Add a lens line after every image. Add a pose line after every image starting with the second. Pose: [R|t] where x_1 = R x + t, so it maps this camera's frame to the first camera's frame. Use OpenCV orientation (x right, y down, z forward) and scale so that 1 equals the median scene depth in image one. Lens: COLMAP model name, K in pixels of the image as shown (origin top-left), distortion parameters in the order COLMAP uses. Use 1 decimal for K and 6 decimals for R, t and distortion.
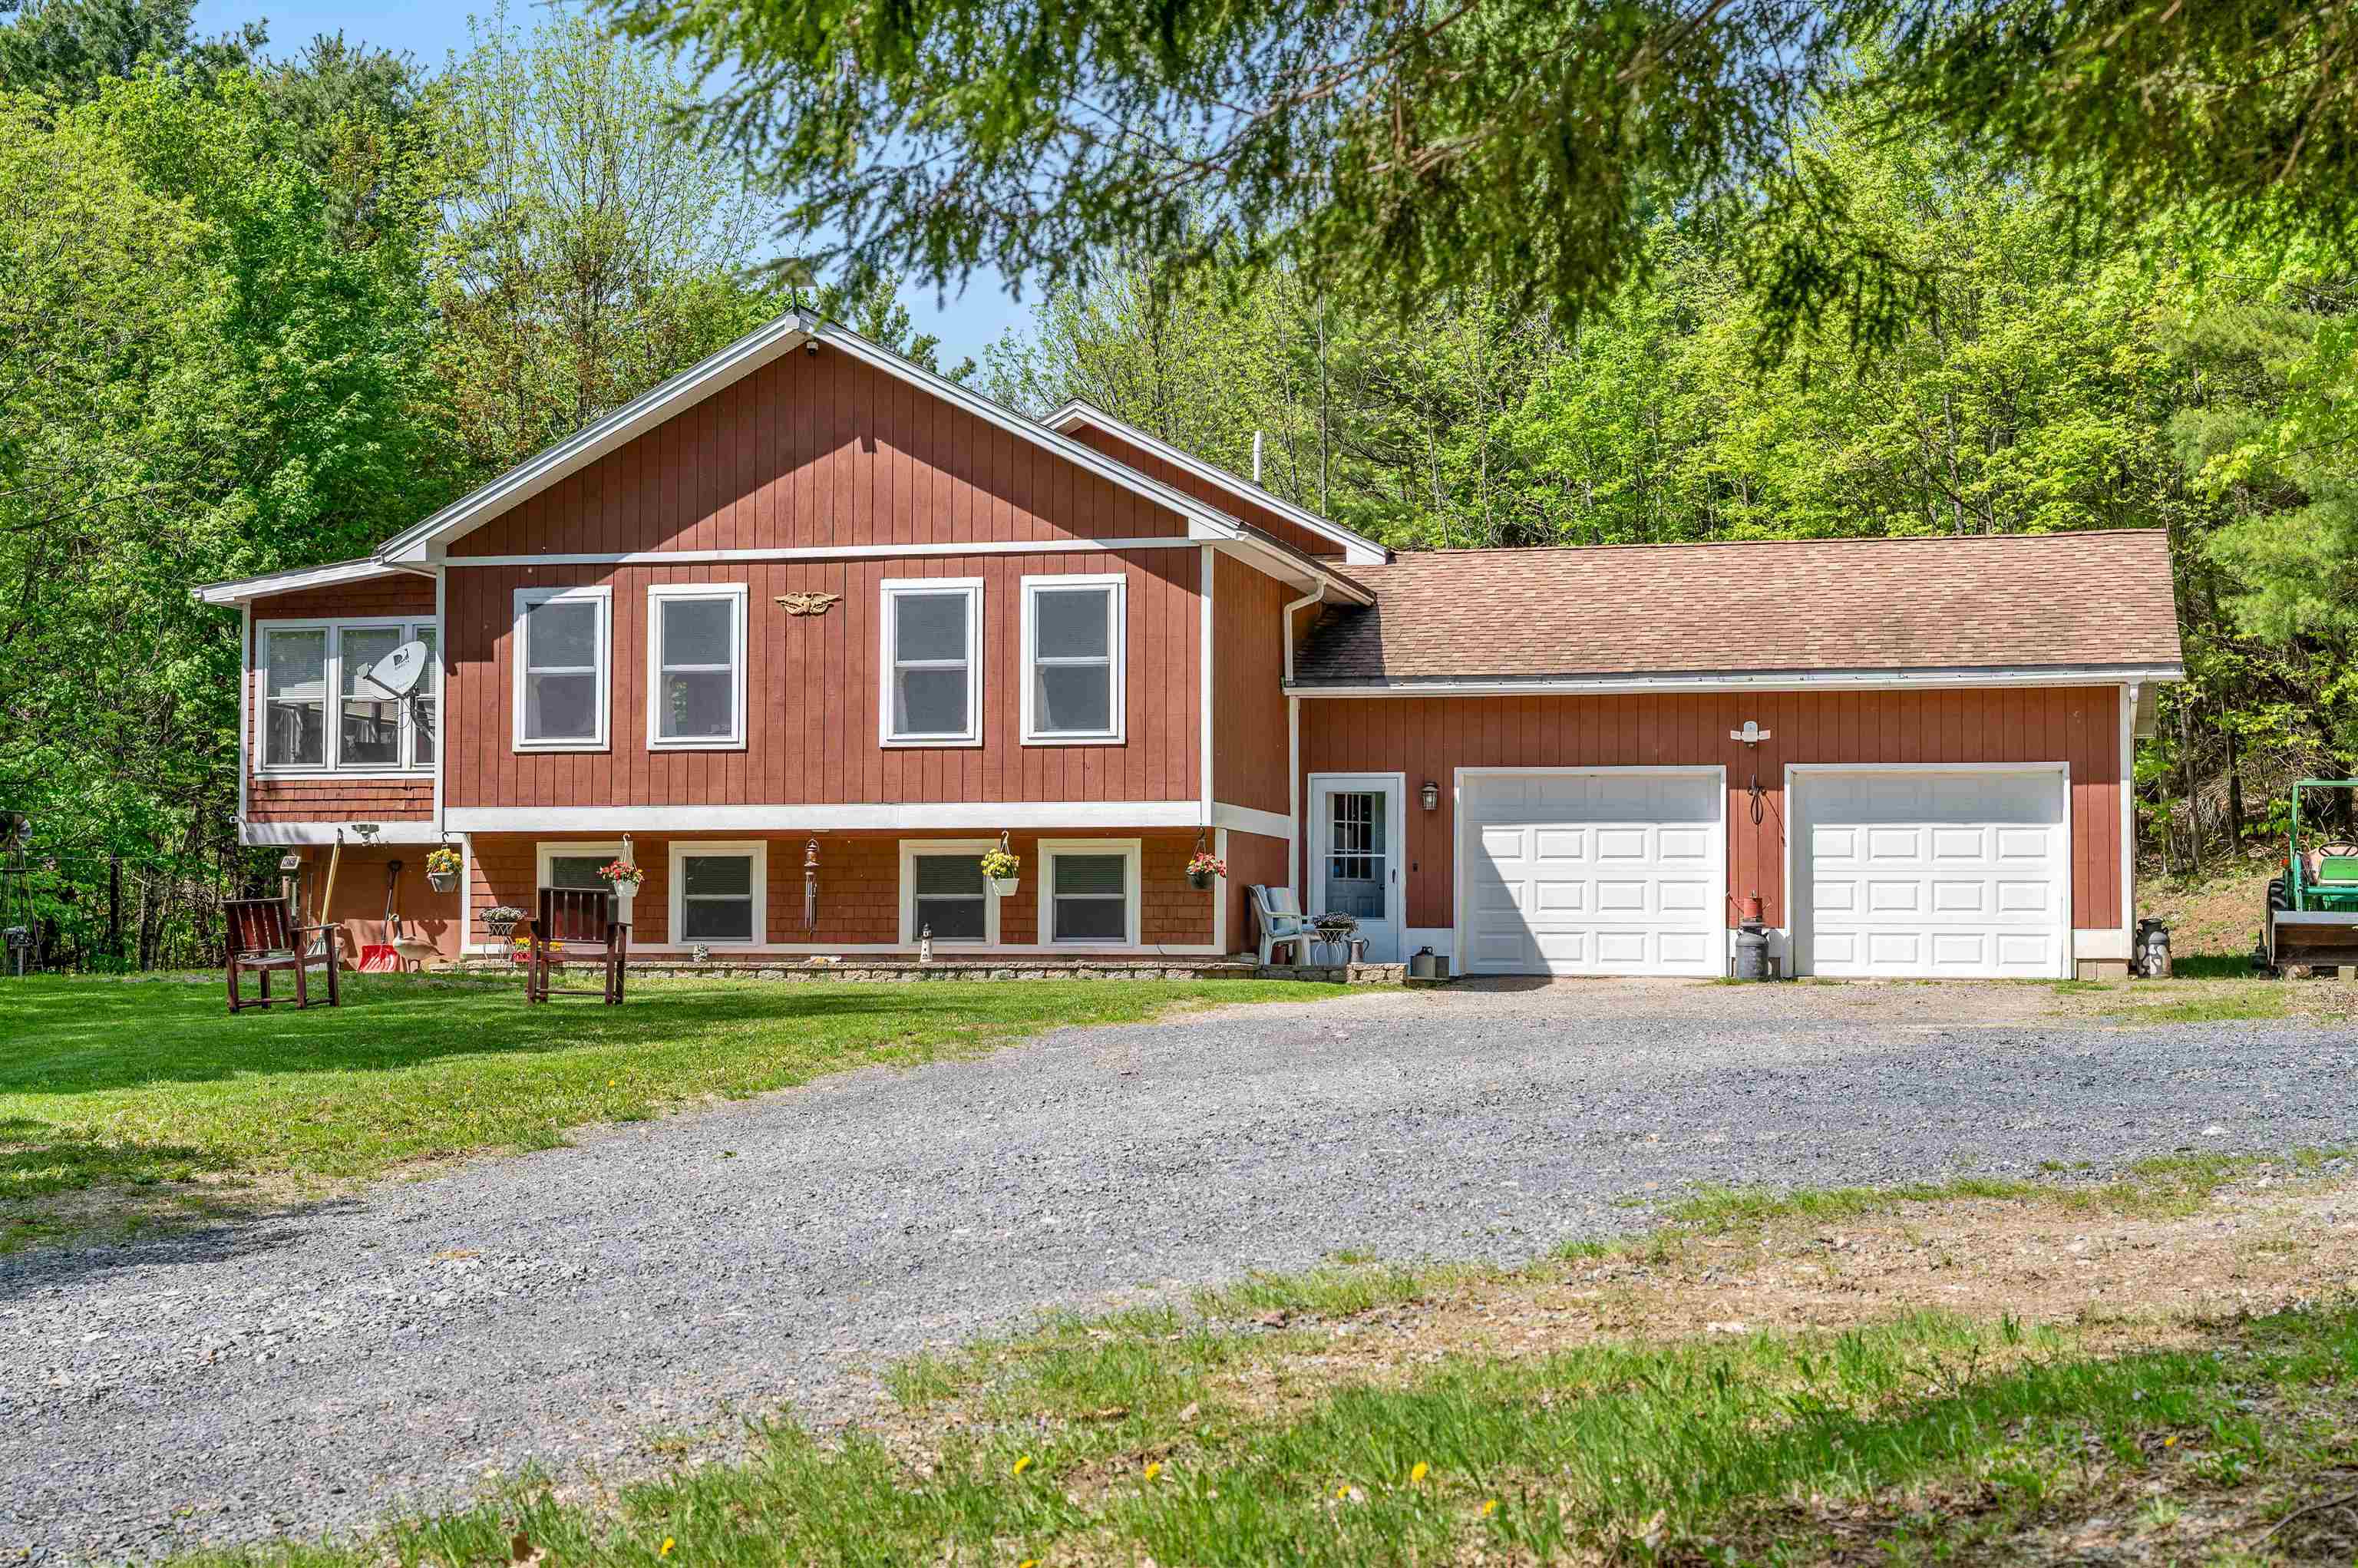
lens RADIAL K [[3241.3, 0, 1179.0], [0, 3241.3, 784.0], [0, 0, 1]] dist [-0.032374, 0.011123]
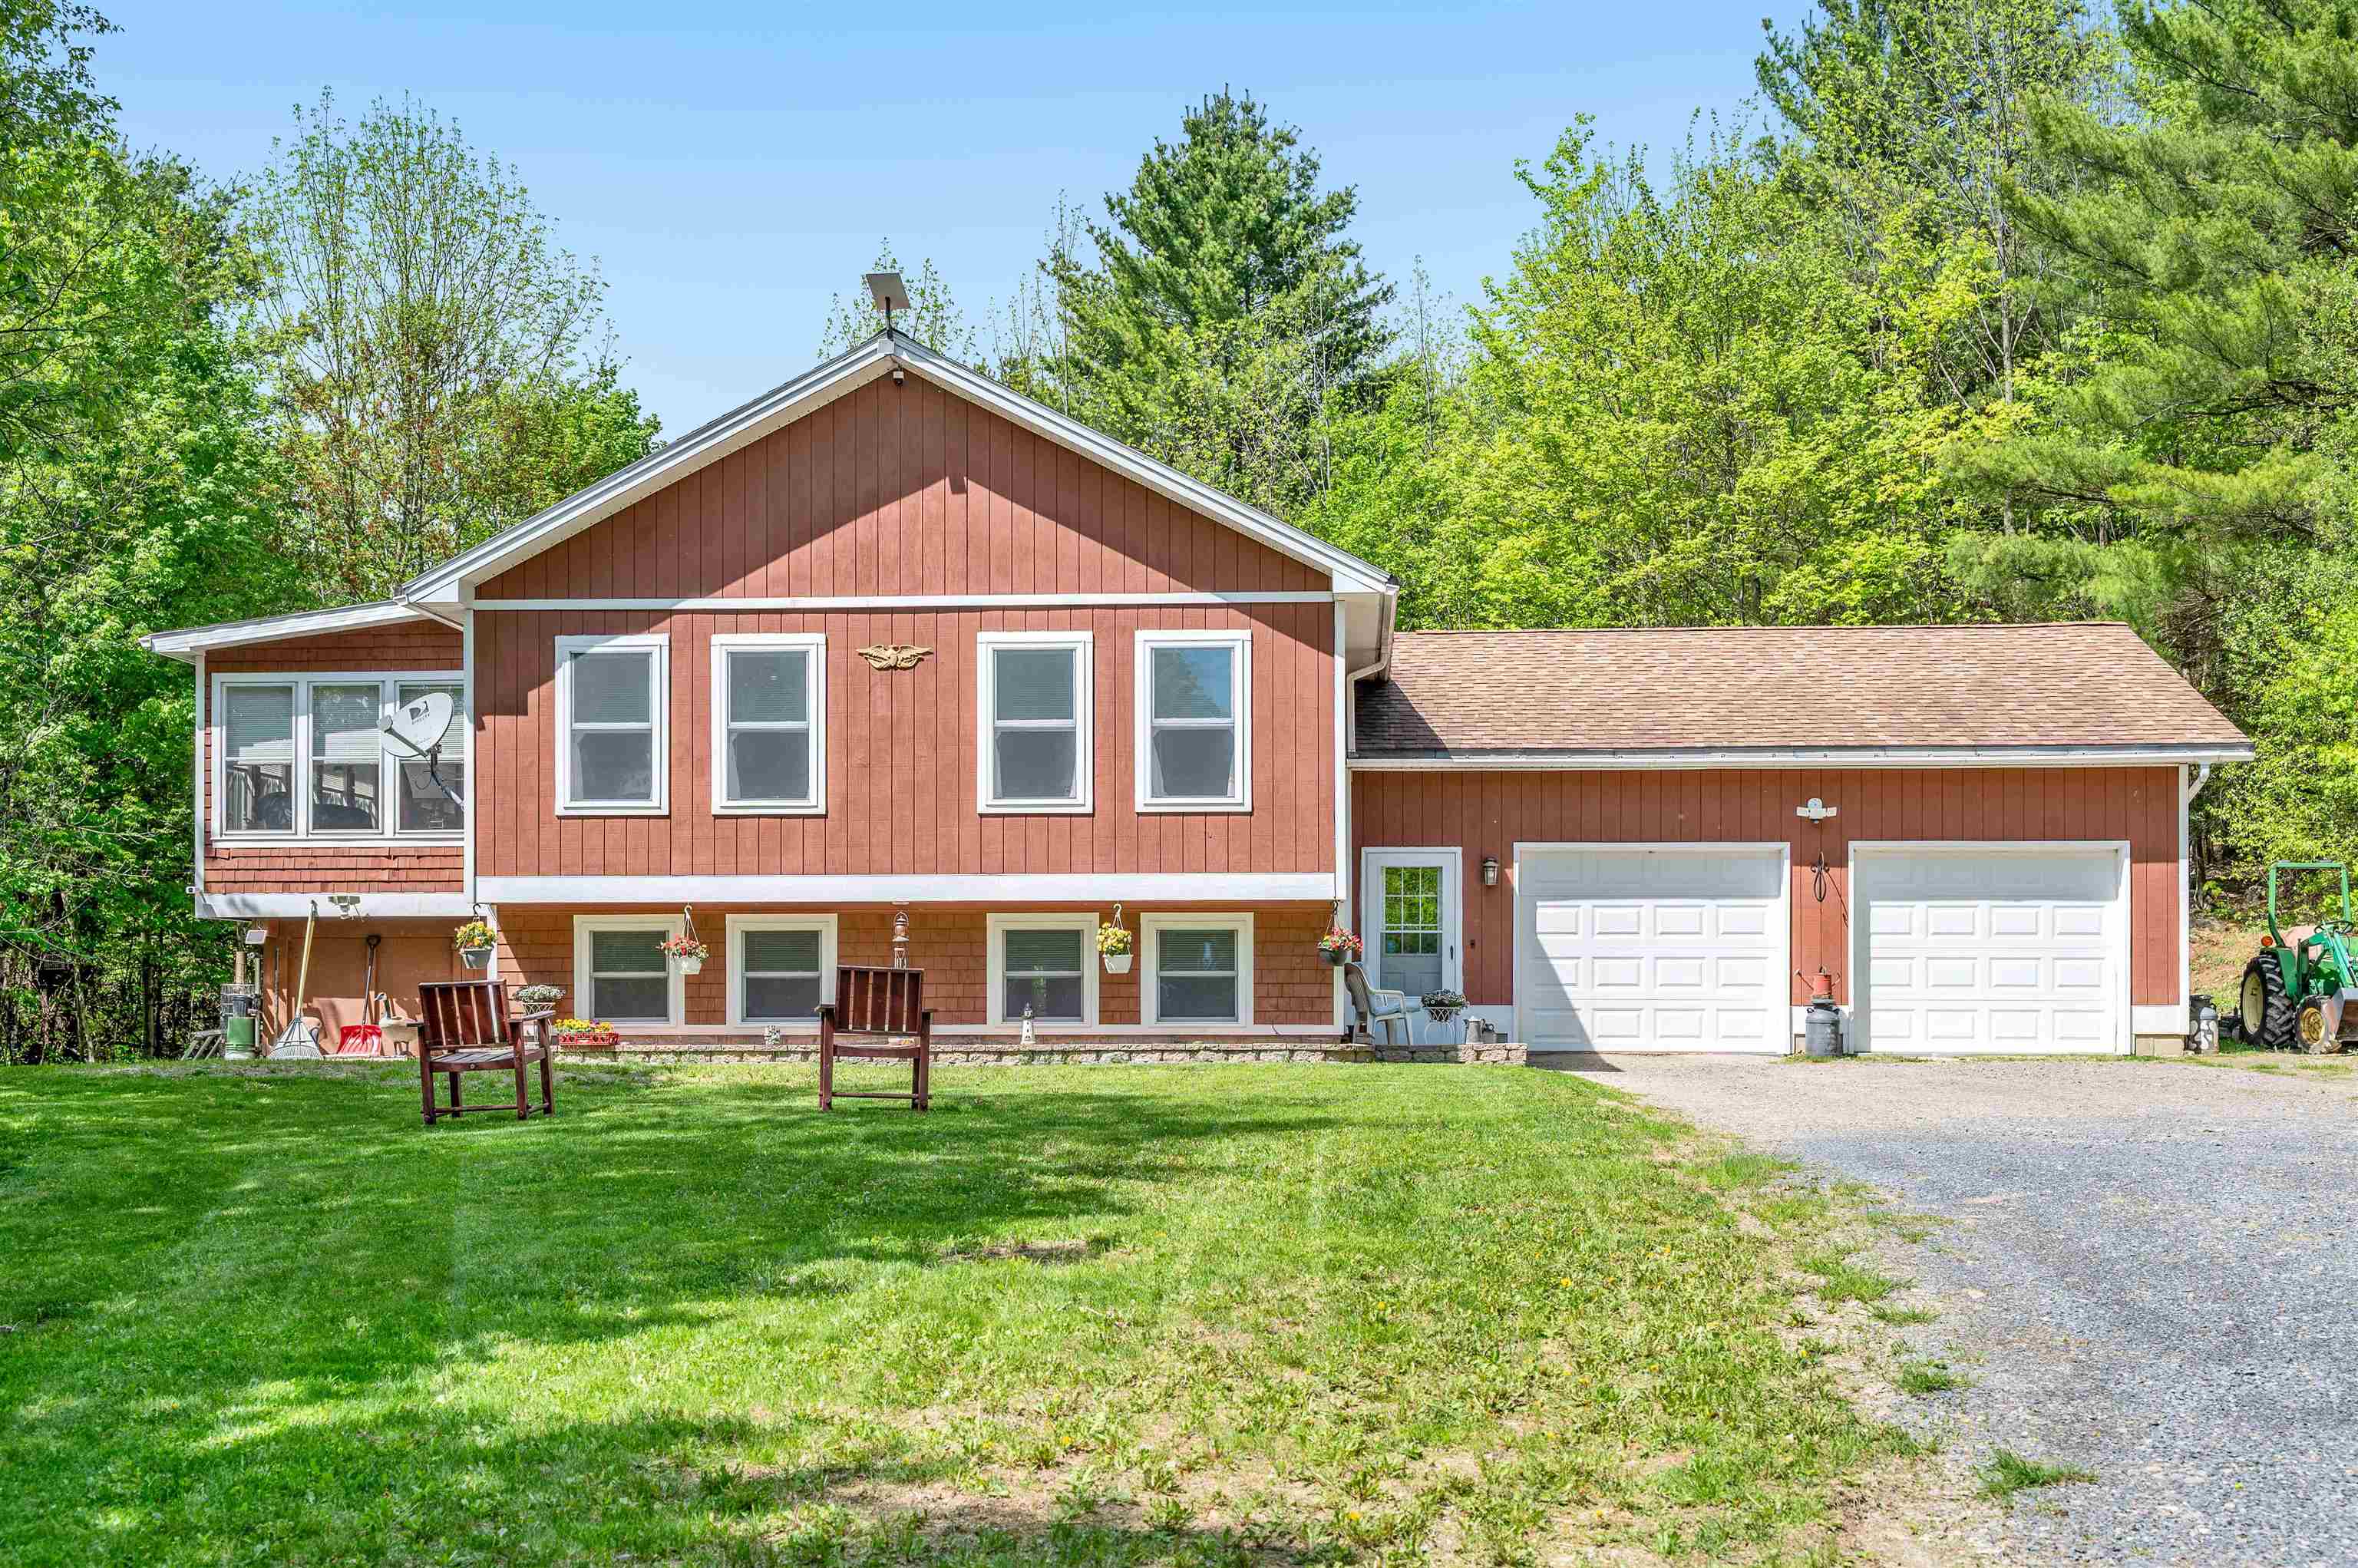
lens RADIAL K [[2599.5, 0, 1179.0], [0, 2599.5, 967.9], [0, 0, 1]] dist [-0.004113, -0.044407]
pose [[0.984591, -0.000004, 0.174872, -0.162732], [-0.006003, 0.999410, 0.033820, 0.007301], [-0.174769, -0.034349, 0.984010, 0.251255]]
